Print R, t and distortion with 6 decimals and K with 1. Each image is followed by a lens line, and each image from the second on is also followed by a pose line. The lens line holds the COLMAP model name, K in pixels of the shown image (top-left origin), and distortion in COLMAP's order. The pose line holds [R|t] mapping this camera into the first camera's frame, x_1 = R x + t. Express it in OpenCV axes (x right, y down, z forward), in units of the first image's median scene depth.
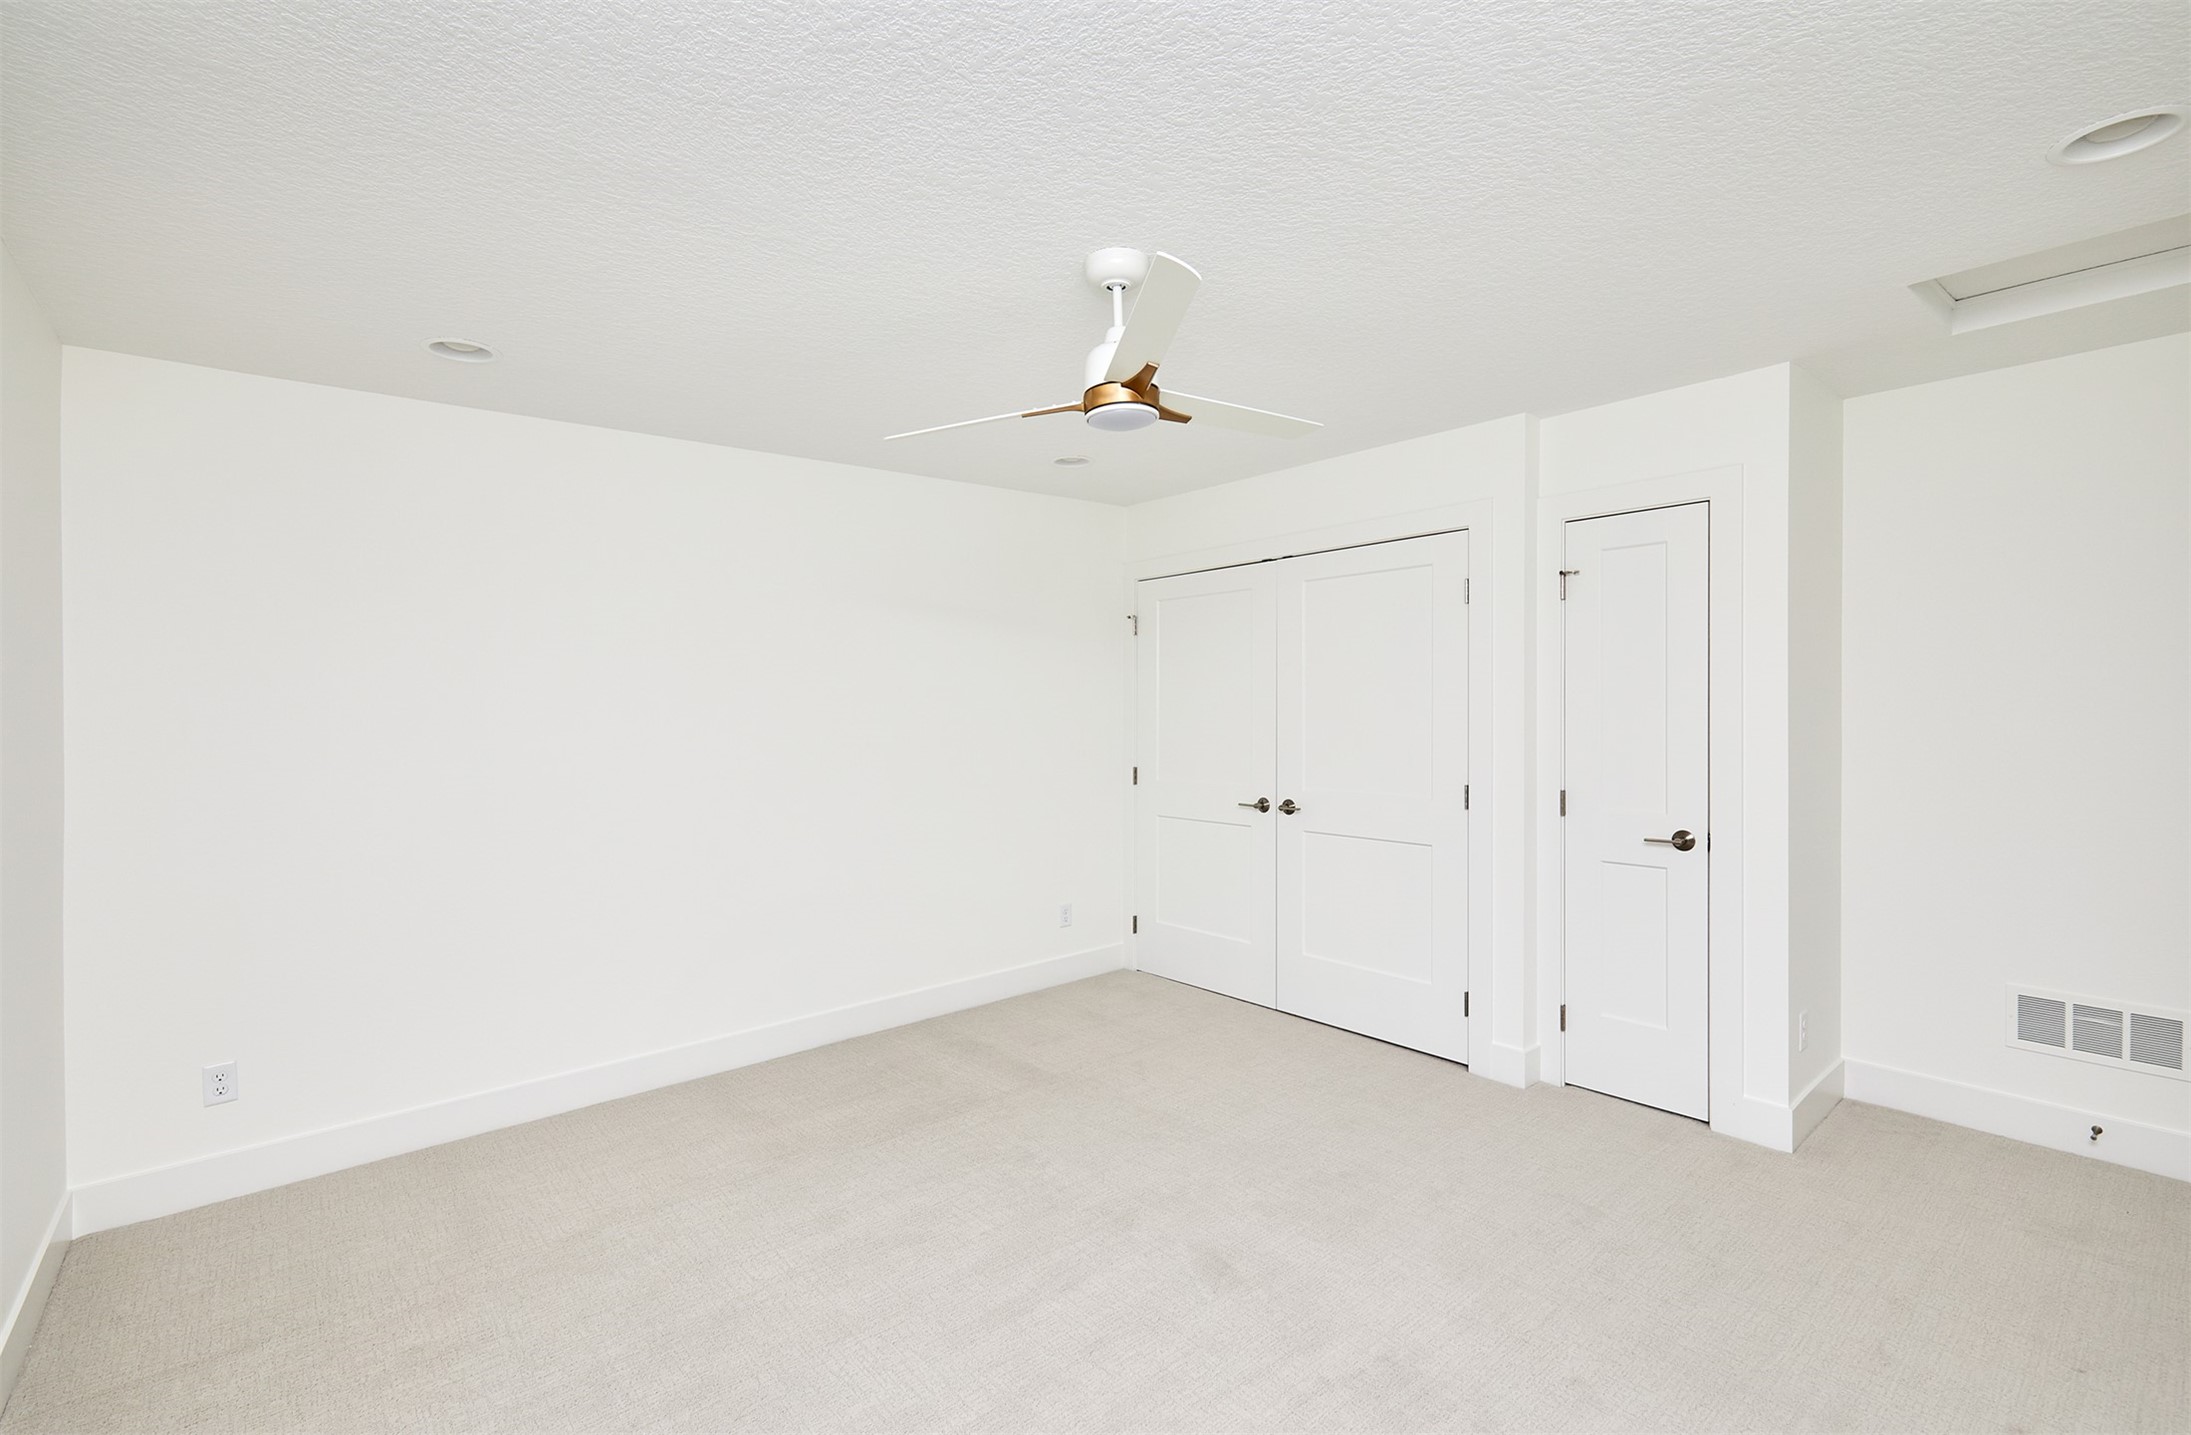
lens RADIAL K [[1038.1, 0, 1095.6], [0, 1038.1, 683.7], [0, 0, 1]] dist [-0.000619, -0.000148]
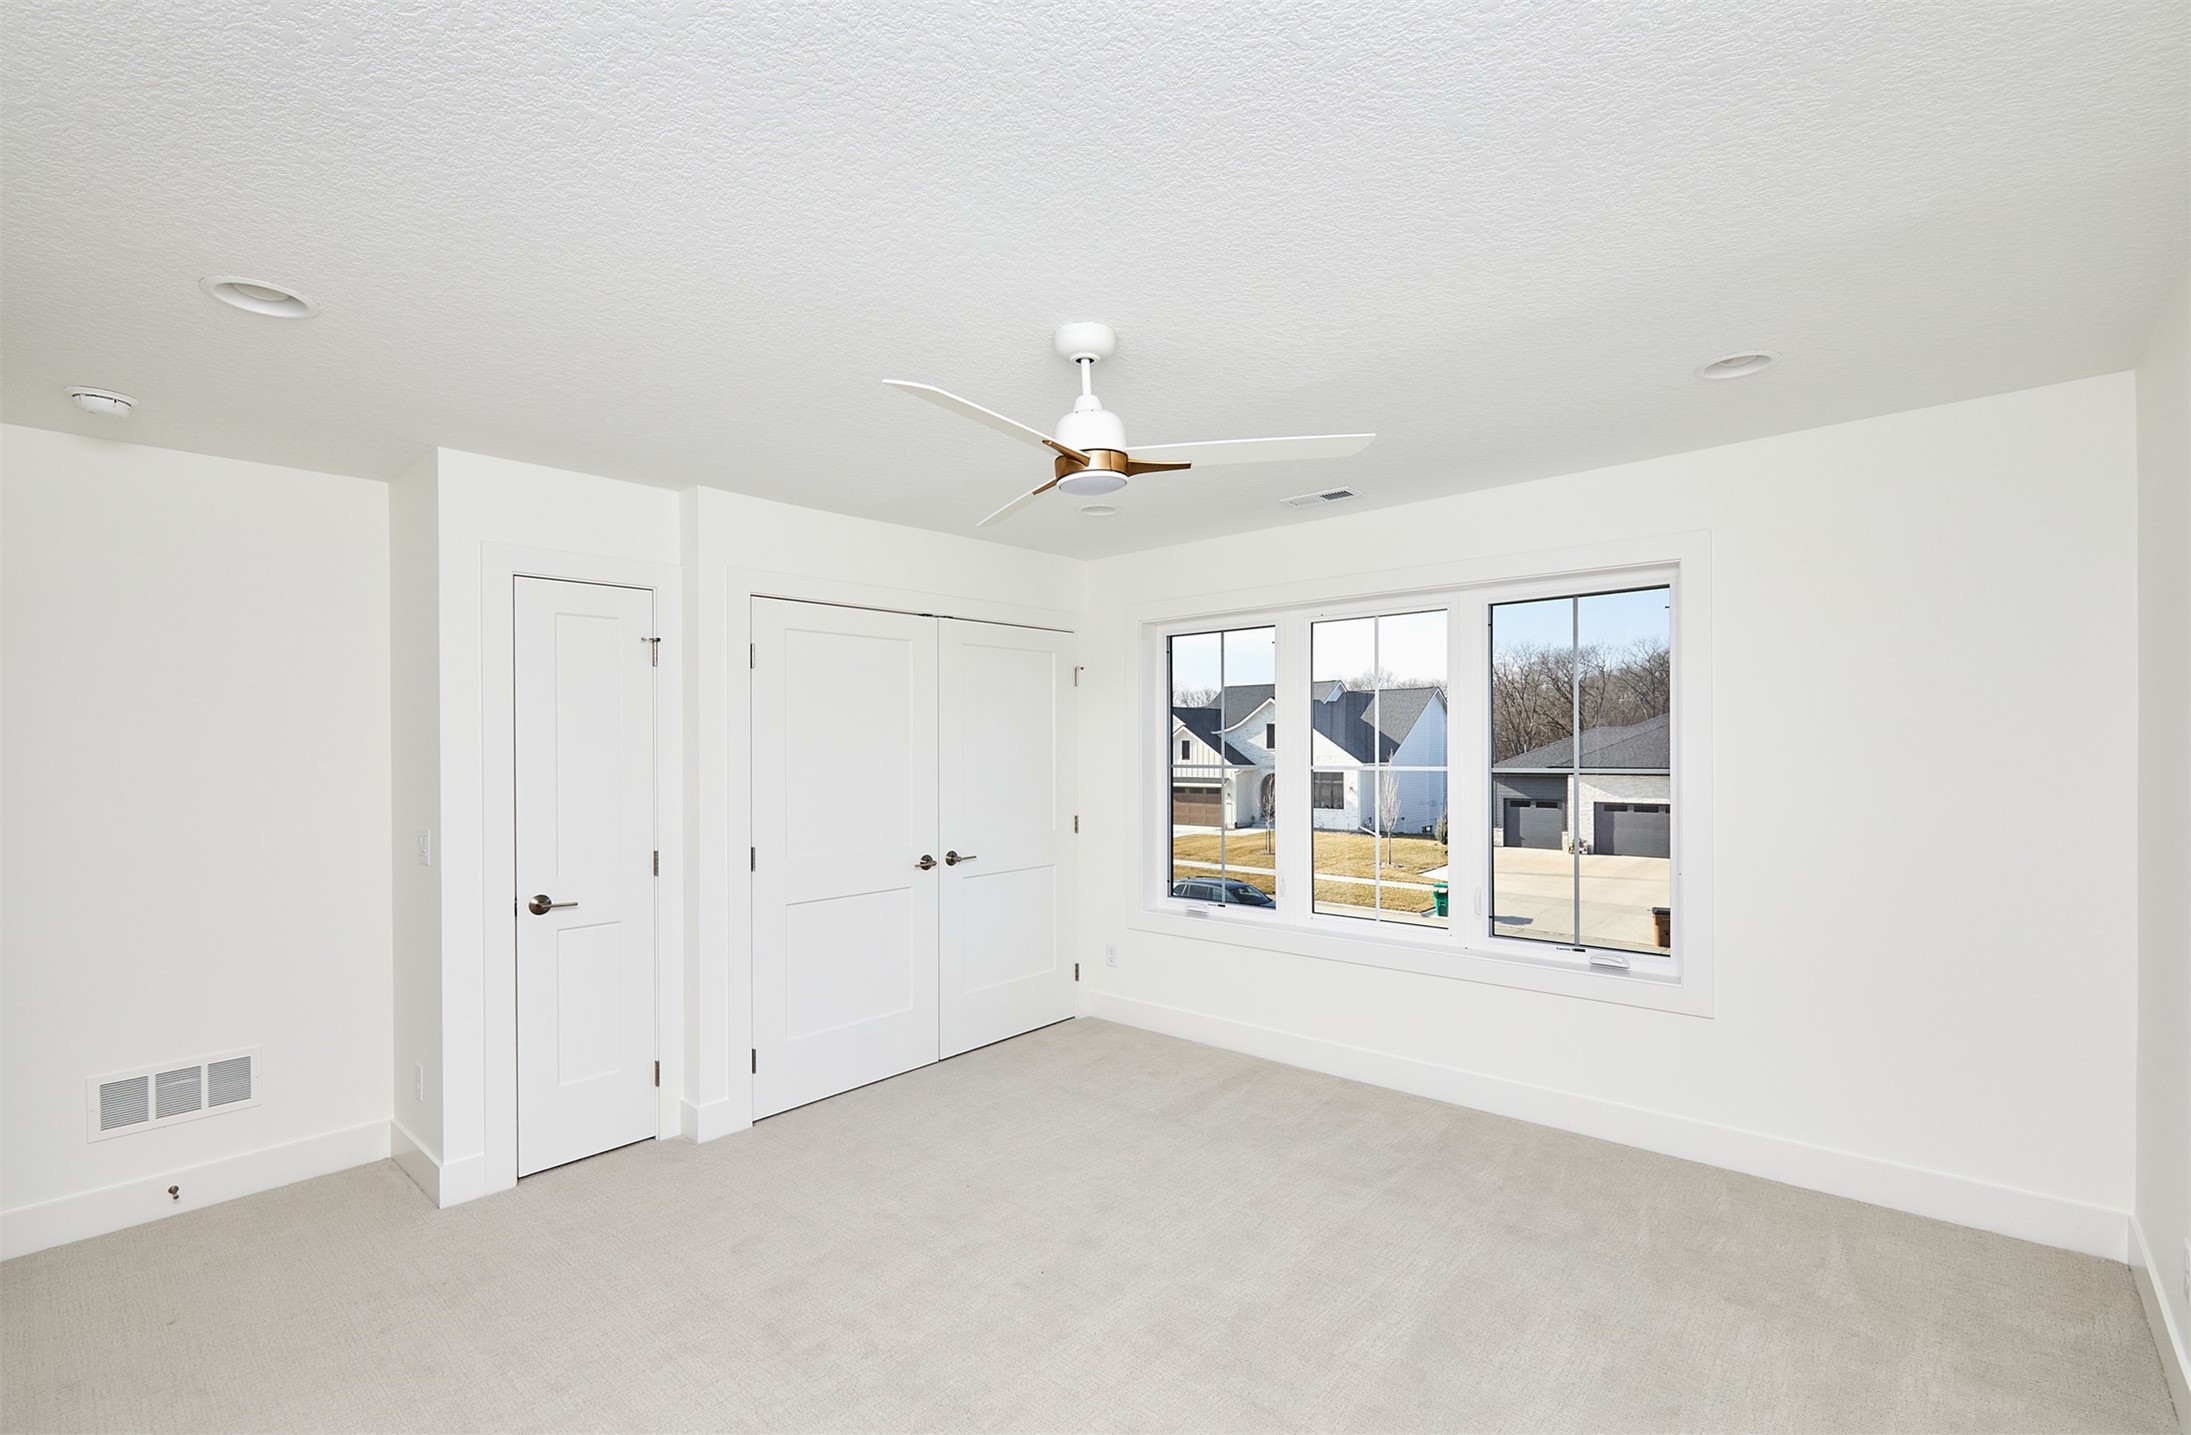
lens RADIAL K [[1040.1, 0, 1095.5], [0, 1040.1, 755.5], [0, 0, 1]] dist [-0.000193, -0.000109]
pose [[-0.135291, -0.001144, 0.990805, -0.705279], [0.009507, 0.999952, 0.002453, 0.012185], [-0.990760, 0.009752, -0.135274, 0.818161]]
